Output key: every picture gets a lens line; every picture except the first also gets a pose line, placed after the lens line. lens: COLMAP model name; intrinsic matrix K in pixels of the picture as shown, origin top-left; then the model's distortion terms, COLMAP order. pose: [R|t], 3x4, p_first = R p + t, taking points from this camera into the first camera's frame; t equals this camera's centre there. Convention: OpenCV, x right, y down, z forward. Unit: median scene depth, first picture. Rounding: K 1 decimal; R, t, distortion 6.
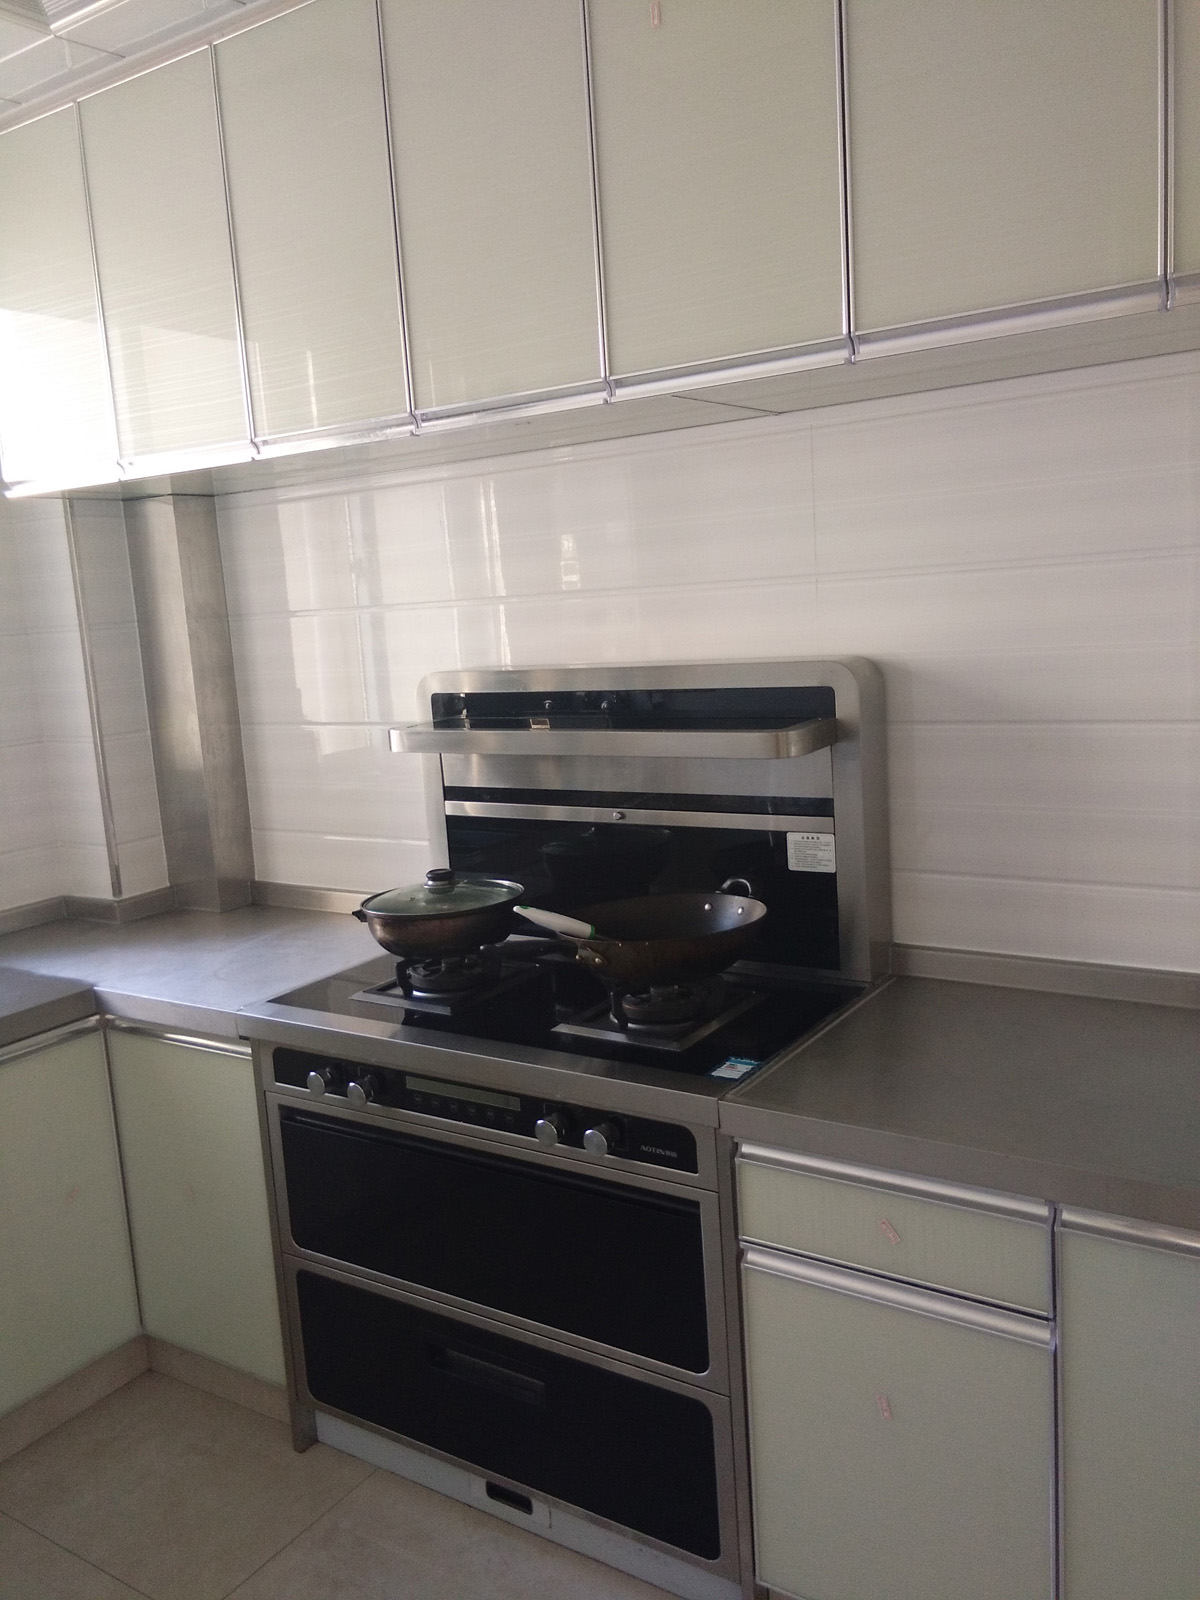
lens RADIAL K [[1296.9, 0, 600.9], [0, 1296.9, 796.2], [0, 0, 1]] dist [0.032480, -0.010981]
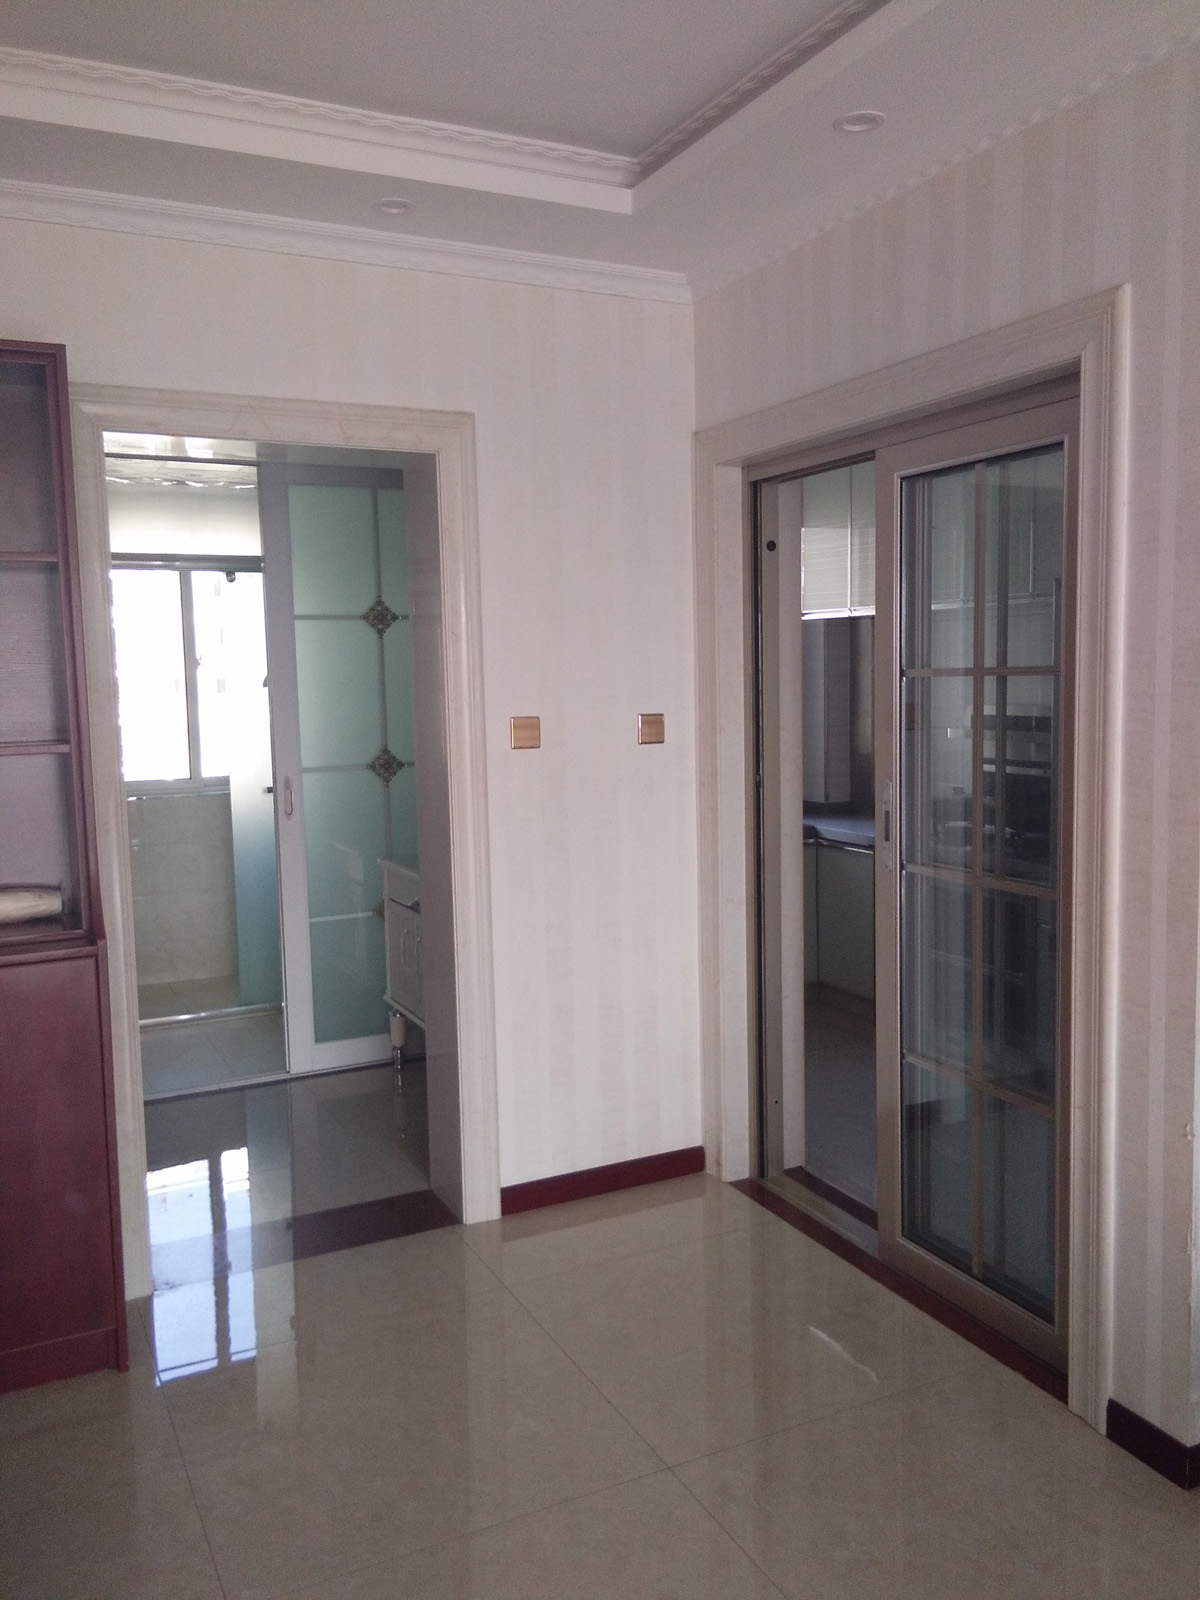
lens RADIAL K [[1296.9, 0, 602.5], [0, 1296.9, 799.3], [0, 0, 1]] dist [0.032480, -0.010981]
pose [[0.860713, 0.097007, -0.499764, 0.383995], [-0.114411, 0.993425, -0.004214, 0.125079], [0.496069, 0.060806, 0.866152, -1.047642]]
